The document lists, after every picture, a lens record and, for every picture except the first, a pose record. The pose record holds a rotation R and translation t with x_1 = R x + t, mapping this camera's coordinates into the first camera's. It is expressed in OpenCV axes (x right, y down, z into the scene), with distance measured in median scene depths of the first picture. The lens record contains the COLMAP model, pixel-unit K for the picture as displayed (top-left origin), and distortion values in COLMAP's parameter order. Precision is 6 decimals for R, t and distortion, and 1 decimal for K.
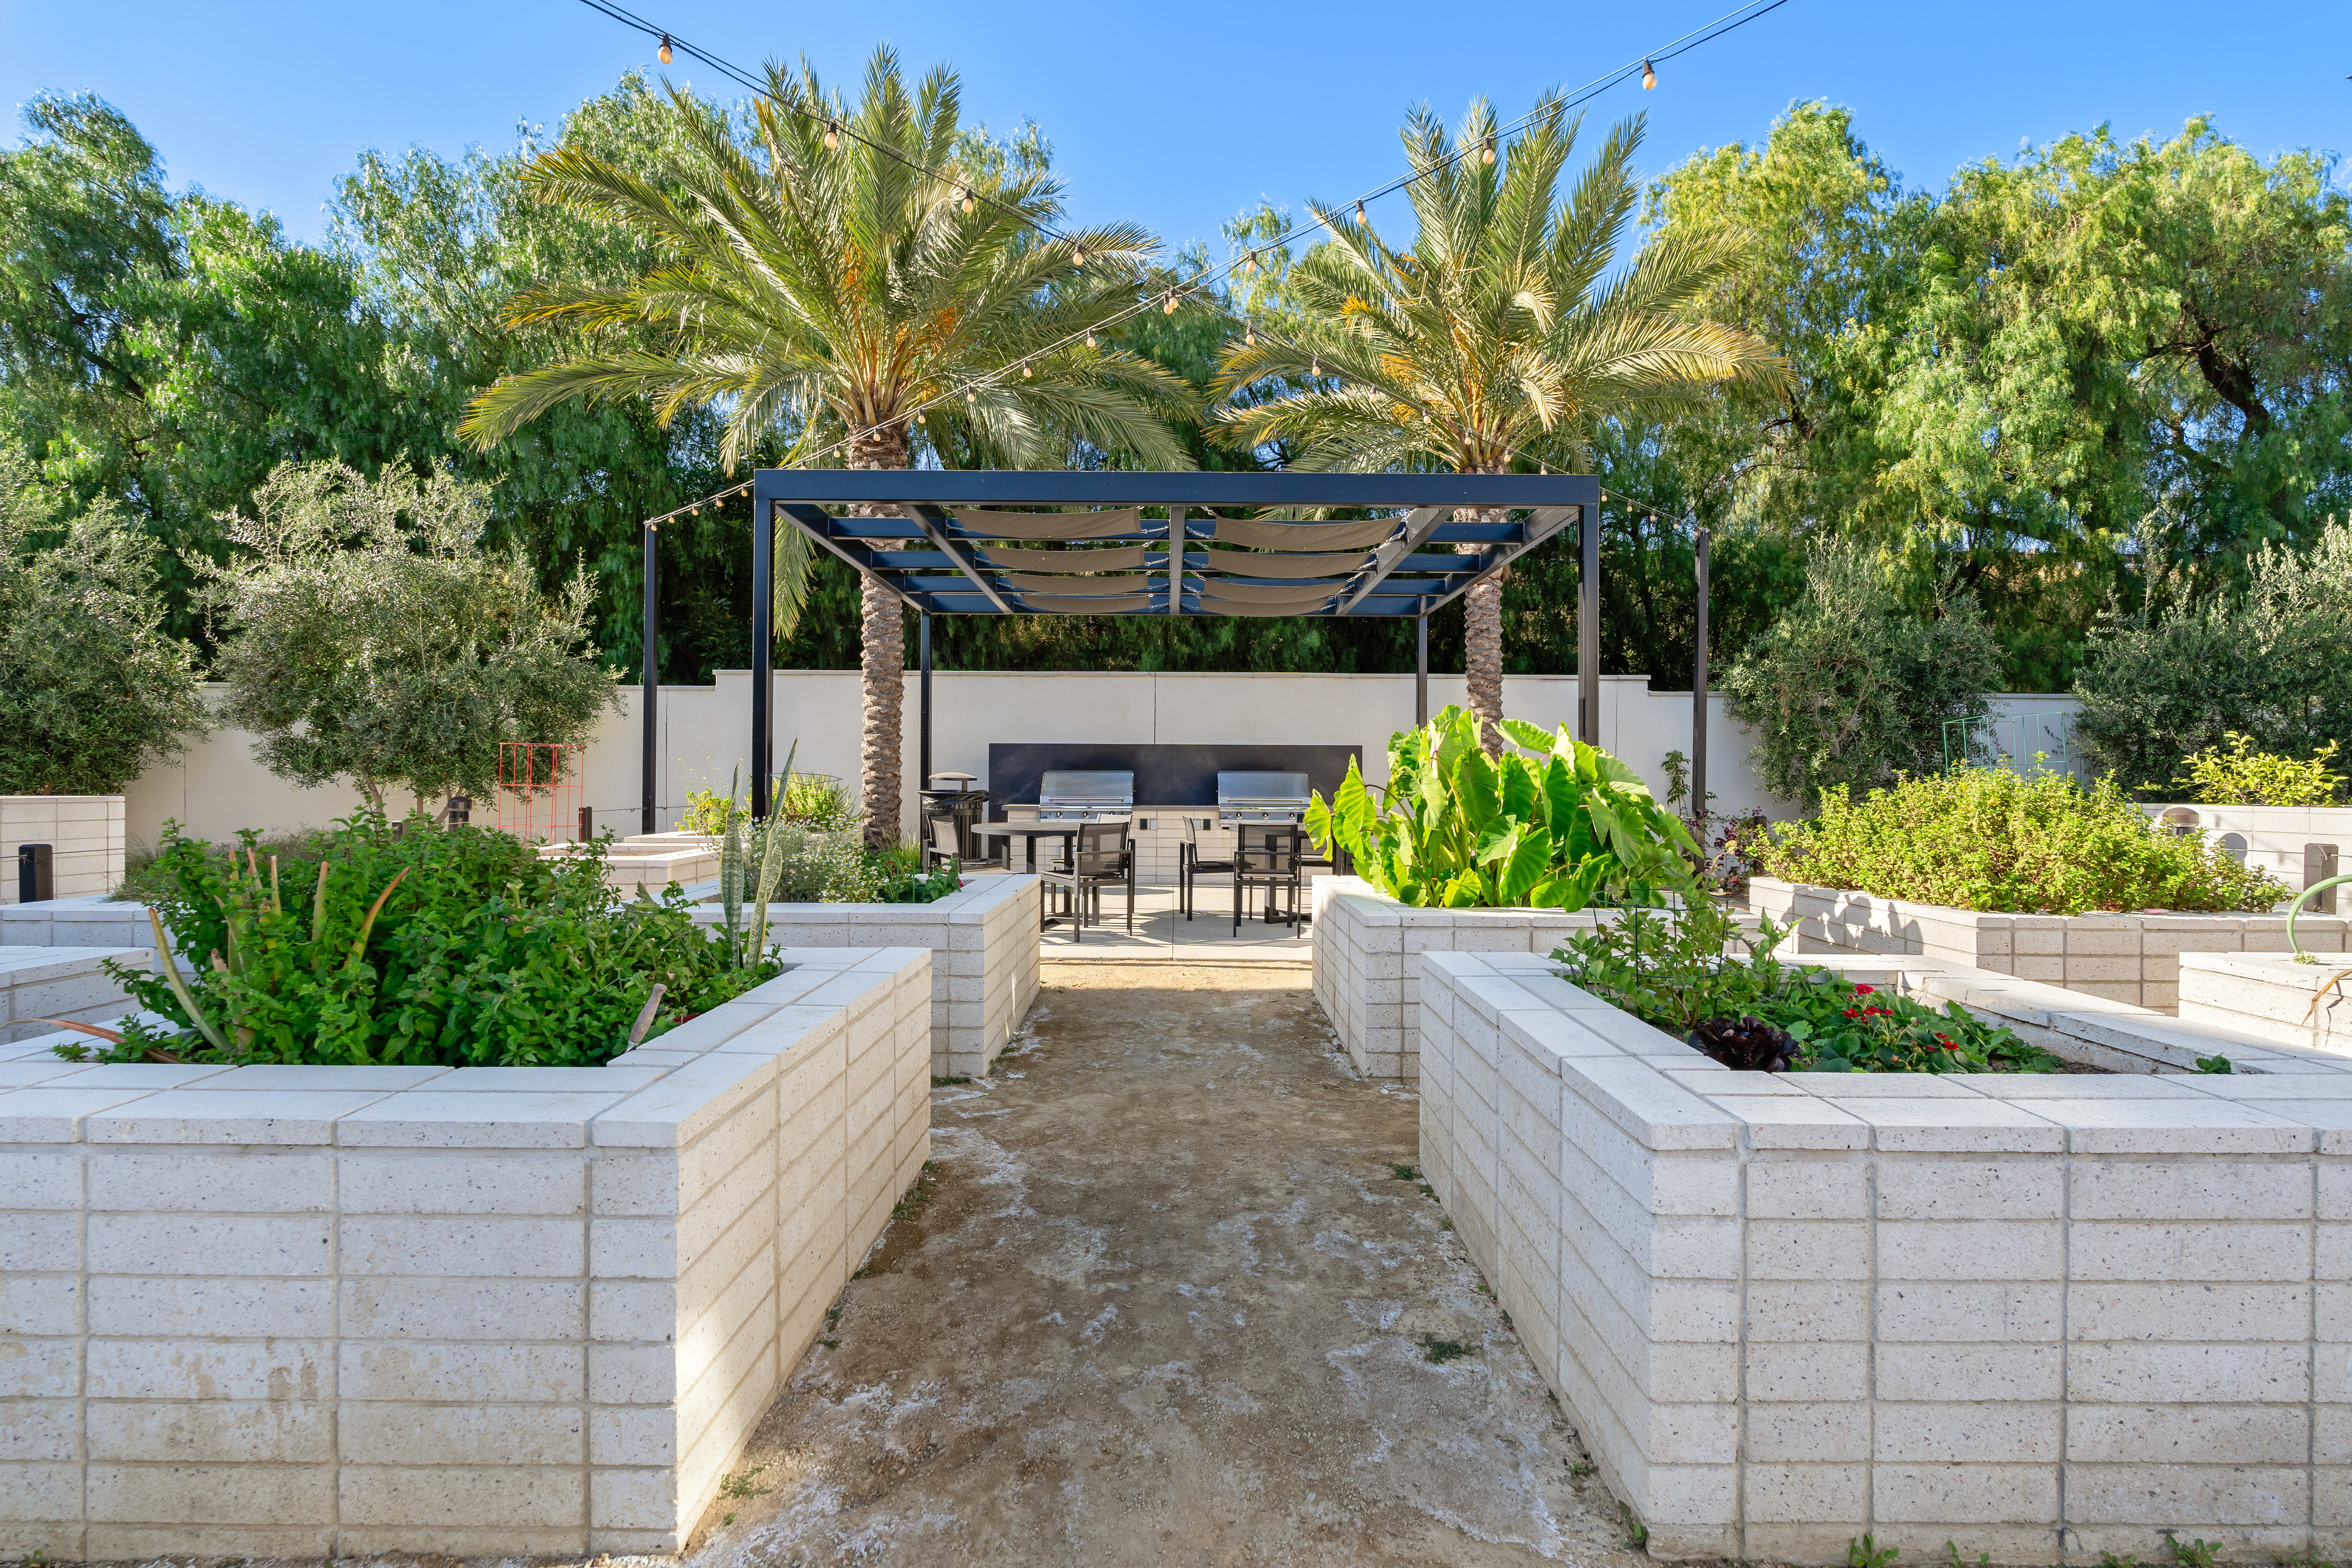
lens RADIAL K [[1033.2, 0, 1173.9], [0, 1033.2, 781.5], [0, 0, 1]] dist [0.002122, -0.000708]
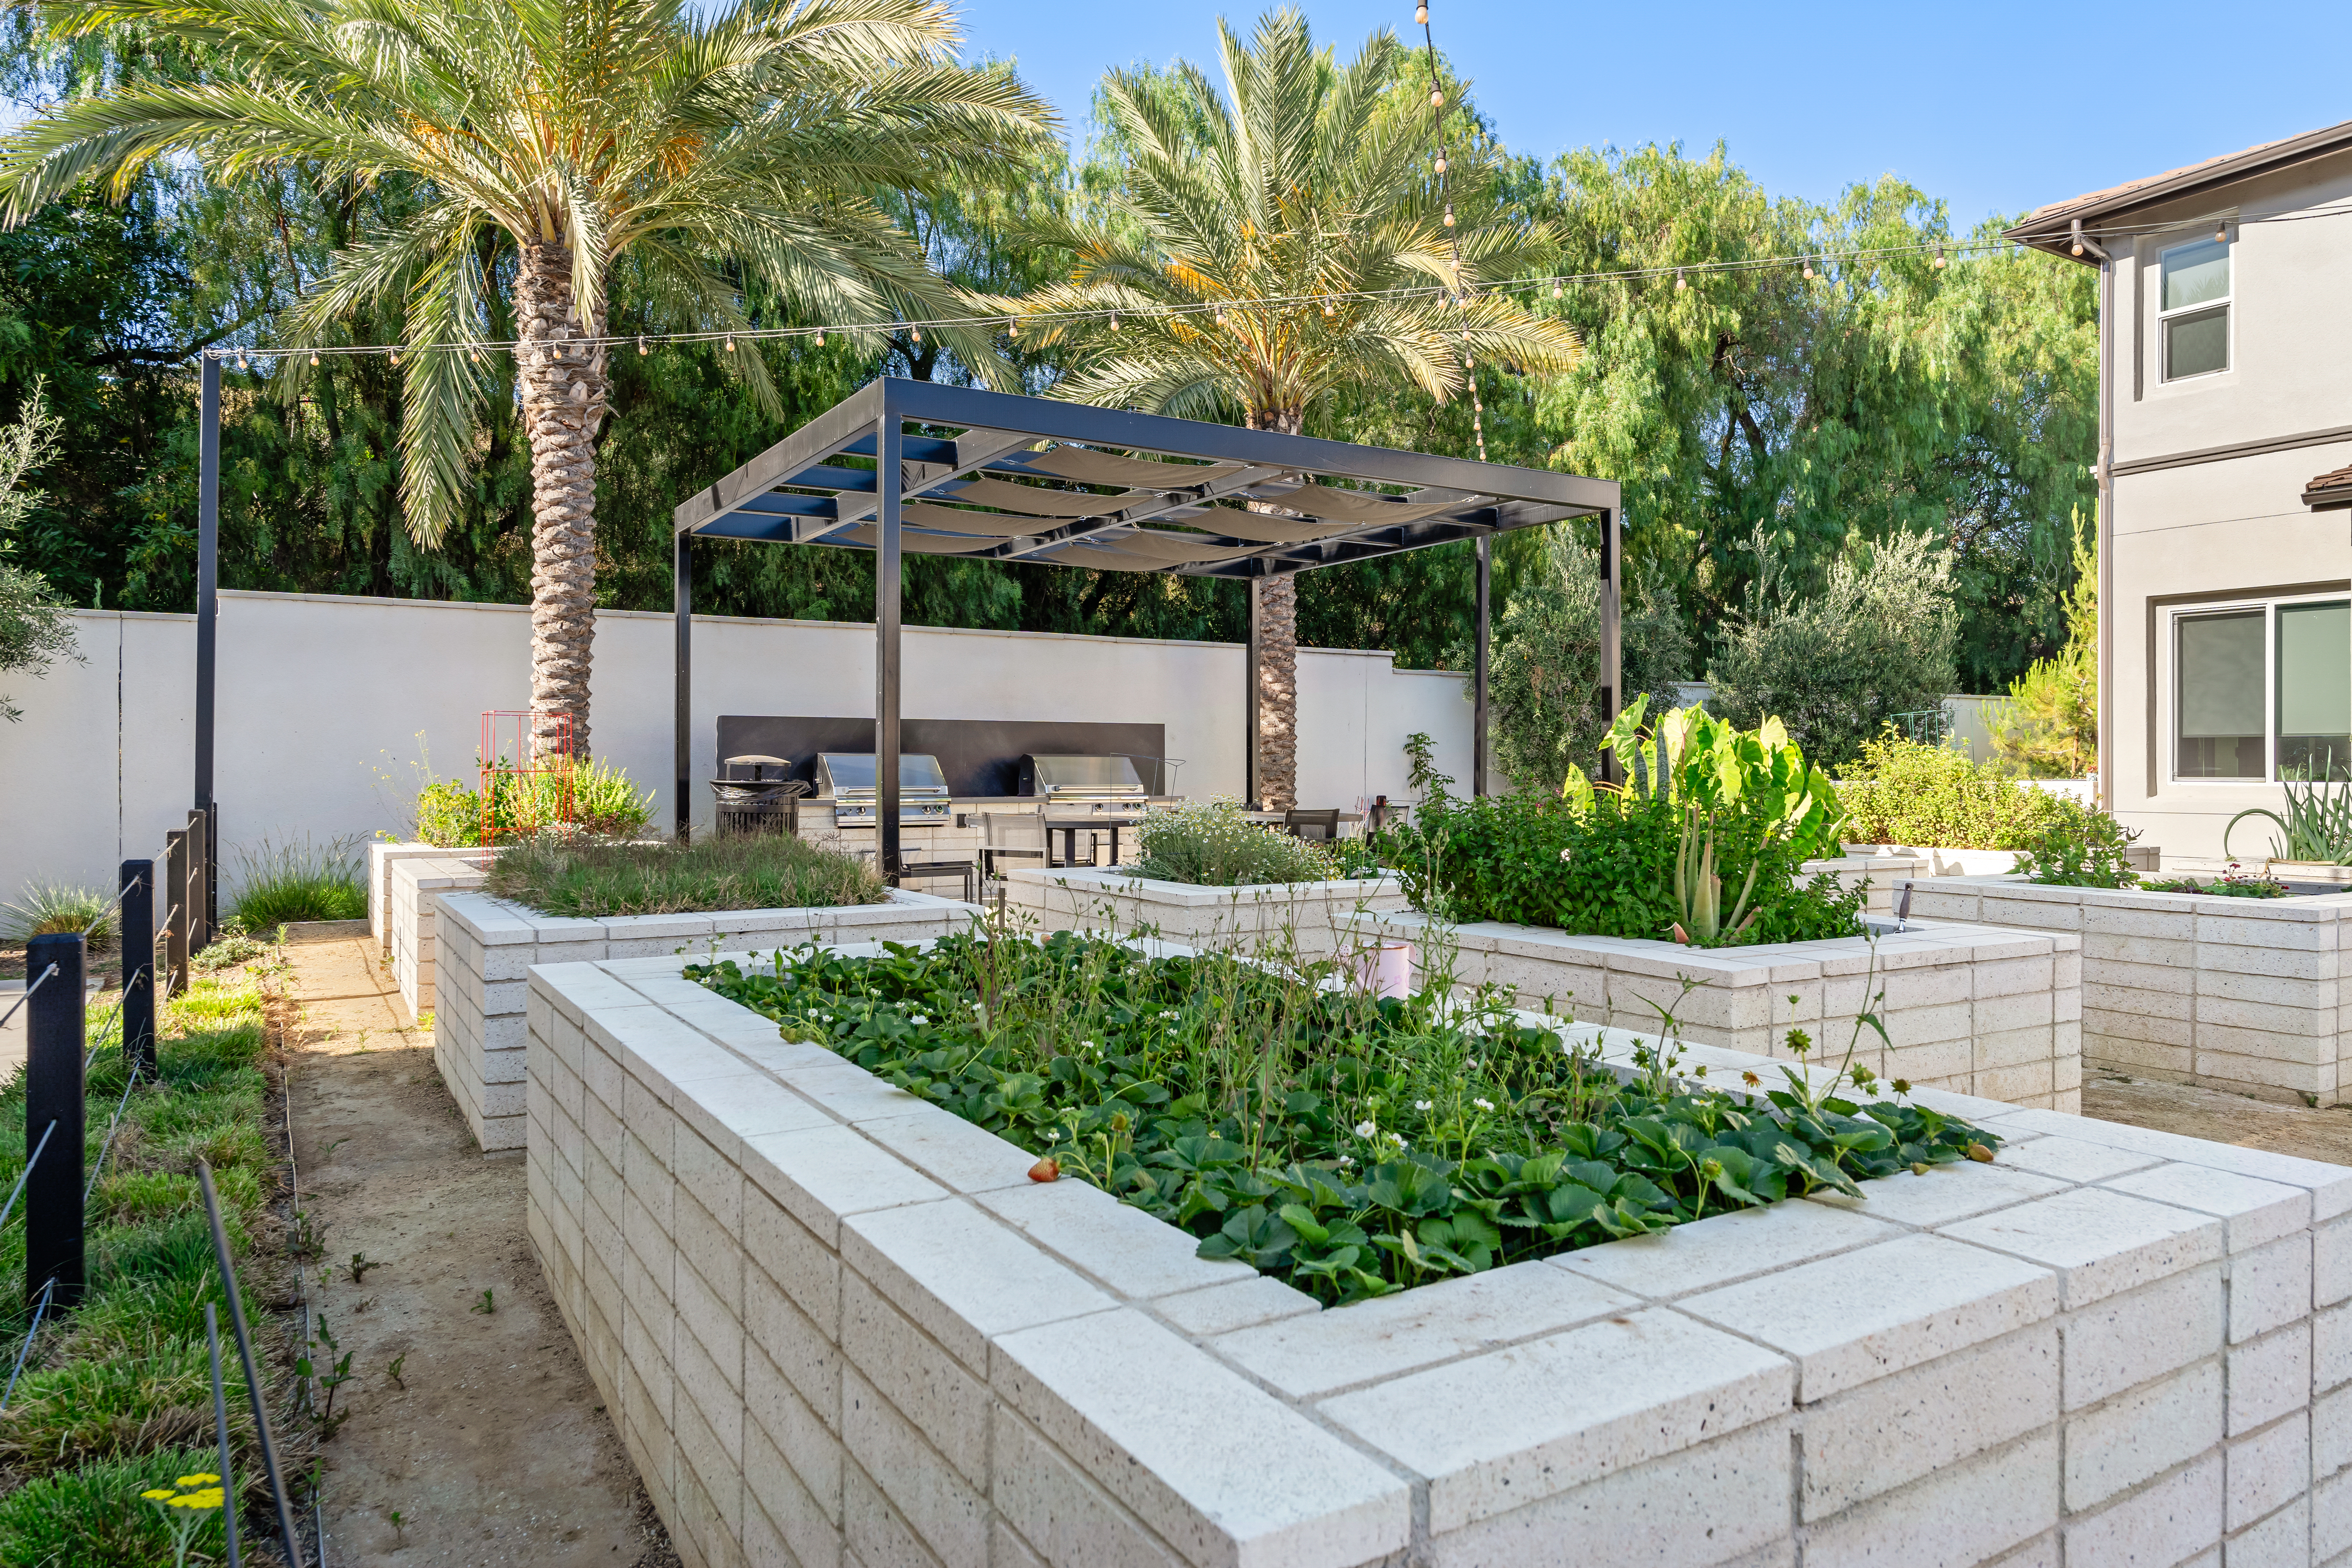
lens RADIAL K [[1509.9, 0, 1181.5], [0, 1509.9, 775.8], [0, 0, 1]] dist [0.009851, 0.000798]
pose [[0.851984, -0.007782, 0.523511, -0.461142], [0.007070, 0.999969, 0.003358, 0.003595], [-0.523521, 0.000840, 0.852013, -0.065733]]
